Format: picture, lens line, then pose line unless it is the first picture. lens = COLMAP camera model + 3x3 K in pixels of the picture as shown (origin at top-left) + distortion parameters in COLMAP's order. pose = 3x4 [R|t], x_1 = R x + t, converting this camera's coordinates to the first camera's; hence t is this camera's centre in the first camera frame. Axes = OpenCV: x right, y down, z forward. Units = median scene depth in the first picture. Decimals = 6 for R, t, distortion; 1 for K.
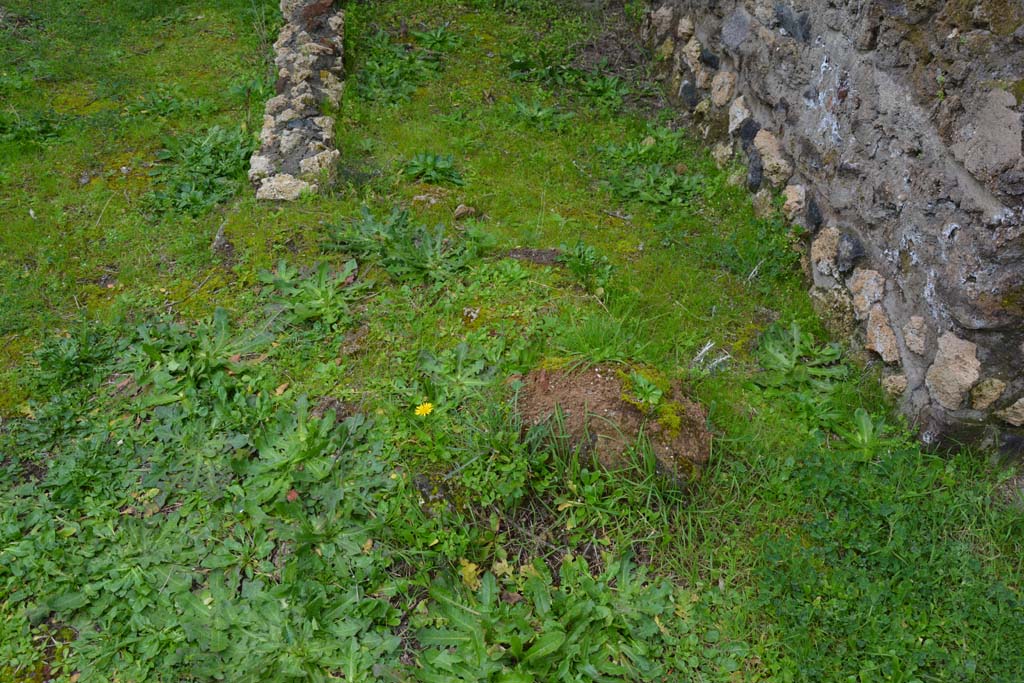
lens RADIAL K [[969.8, 0, 513.0], [0, 969.8, 346.4], [0, 0, 1]] dist [-0.010874, 0.000000]
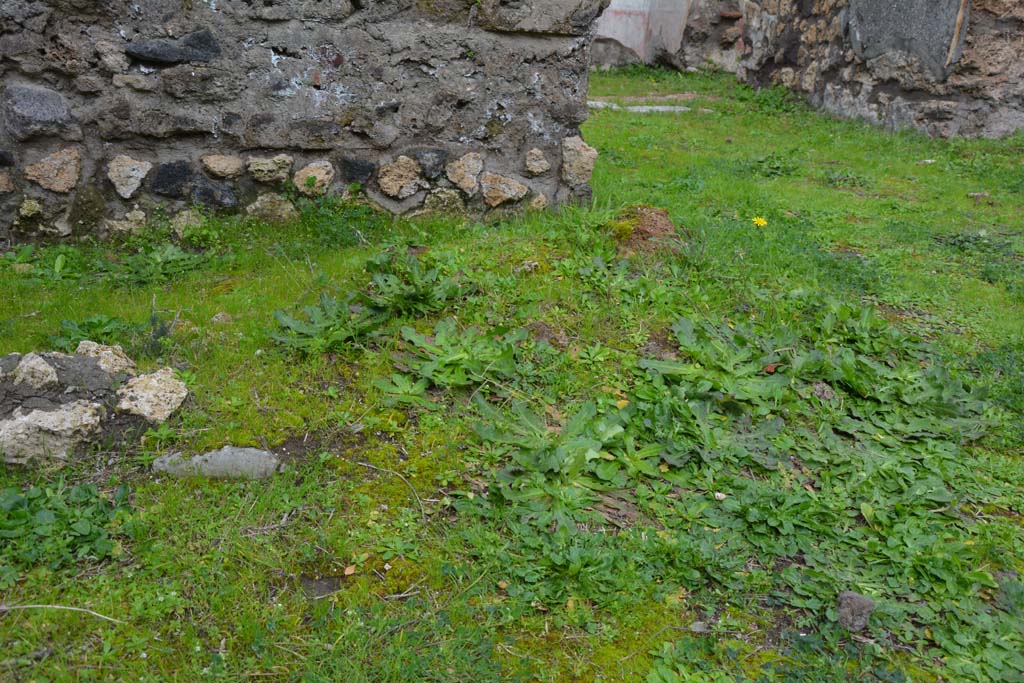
lens RADIAL K [[969.8, 0, 515.6], [0, 969.8, 342.0], [0, 0, 1]] dist [-0.010874, 0.000000]
pose [[-0.036454, -0.422049, 0.905840, -0.759461], [0.577402, 0.730932, 0.363793, -0.271916], [-0.815646, 0.536295, 0.217046, 0.648333]]
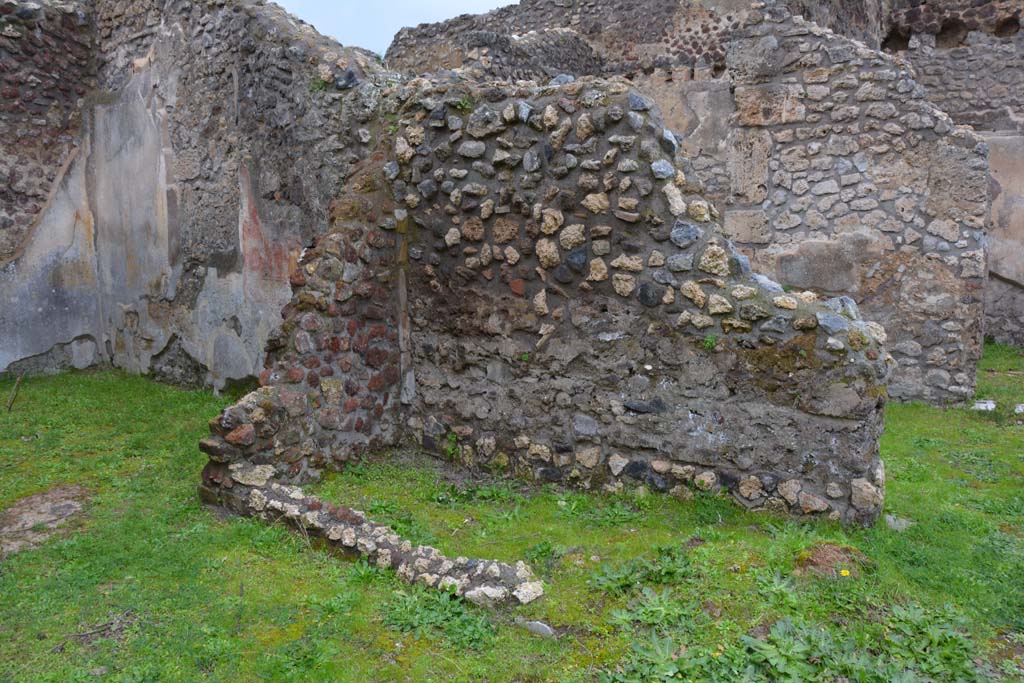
lens RADIAL K [[796.5, 0, 522.4], [0, 796.5, 347.6], [0, 0, 1]] dist [-0.162942, 0.115485]
pose [[0.659359, -0.224895, 0.717403, -0.997953], [0.520126, 0.825463, -0.219273, -0.207892], [-0.542876, 0.517720, 0.661250, 0.003993]]
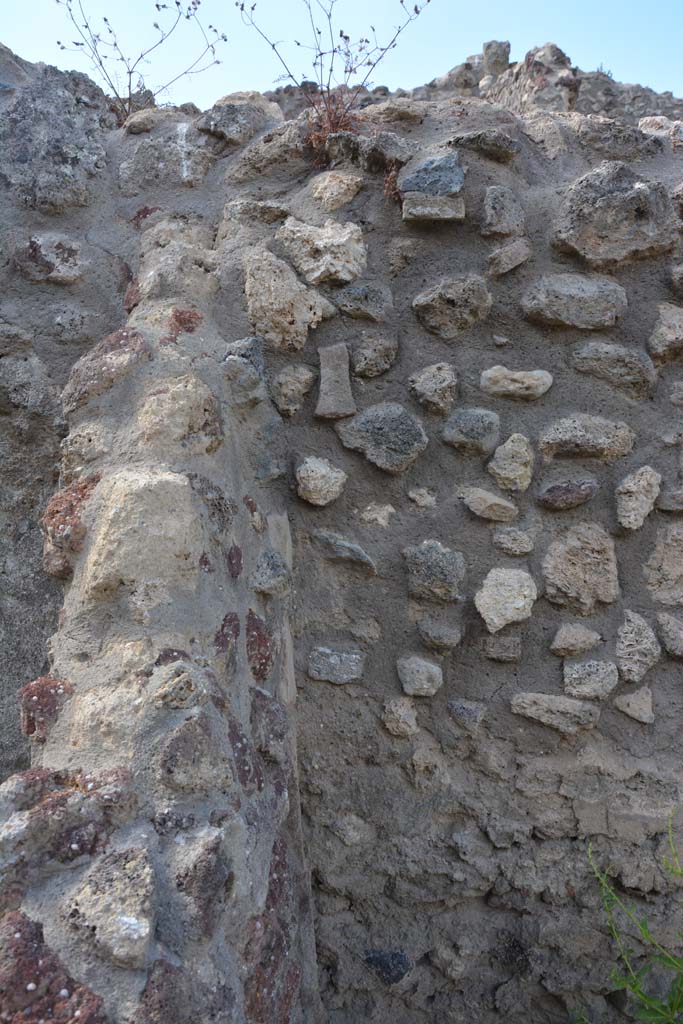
lens RADIAL K [[796.5, 0, 346.4], [0, 796.5, 512.8], [0, 0, 1]] dist [-0.162942, 0.115485]
pose [[0.155108, -0.172149, 0.972783, -0.266177], [0.661652, 0.749321, 0.027105, -1.022169], [-0.733592, 0.639440, 0.230129, 1.075665]]
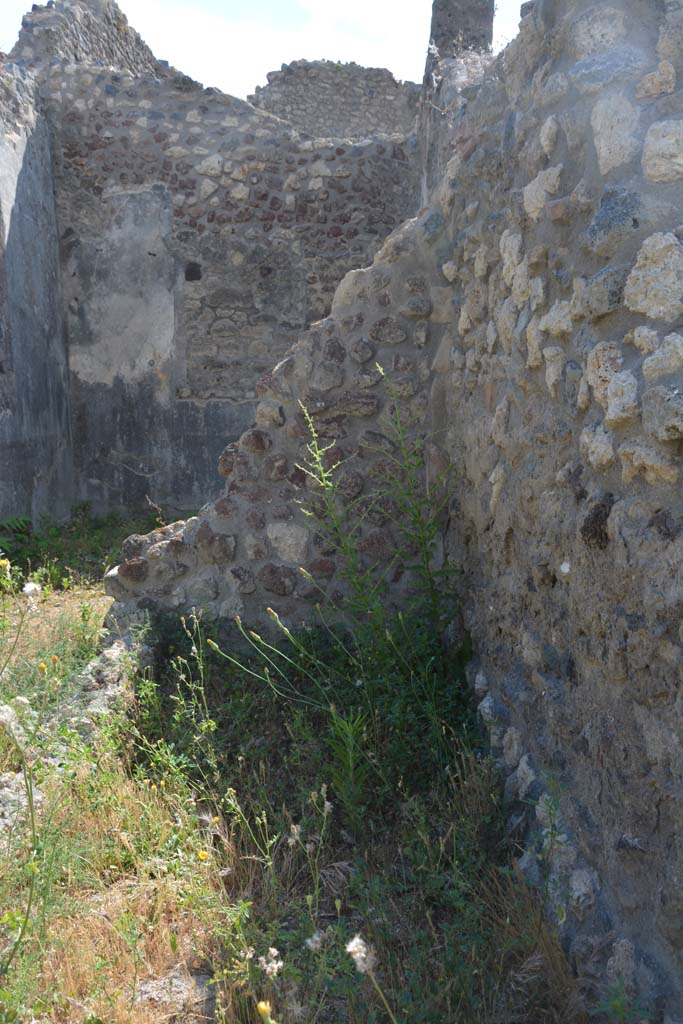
lens RADIAL K [[846.8, 0, 339.9], [0, 846.8, 513.6], [0, 0, 1]] dist [-0.138322, 0.135240]
pose [[0.989690, -0.078361, -0.119885, 0.198158], [0.003544, 0.850193, -0.526459, -0.067520], [0.143179, 0.520607, 0.841706, 0.306740]]
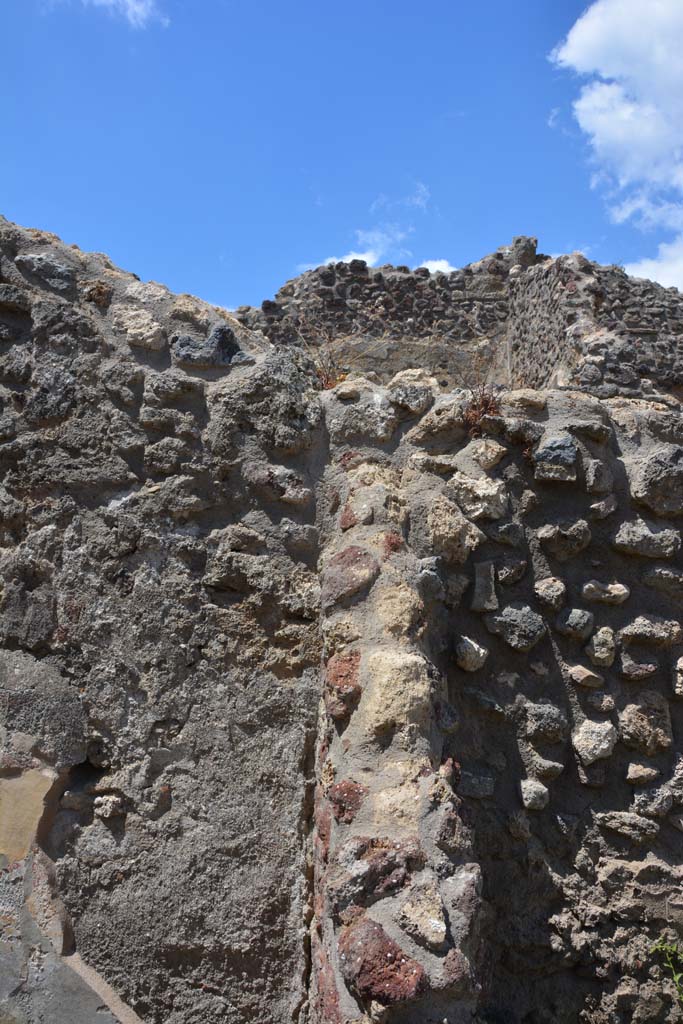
lens RADIAL K [[796.5, 0, 348.9], [0, 796.5, 511.2], [0, 0, 1]] dist [-0.162942, 0.115485]
pose [[0.151674, -0.001311, 0.988430, -0.515592], [0.621524, 0.777694, -0.094341, -1.142767], [-0.768572, 0.628642, 0.118771, 1.109938]]
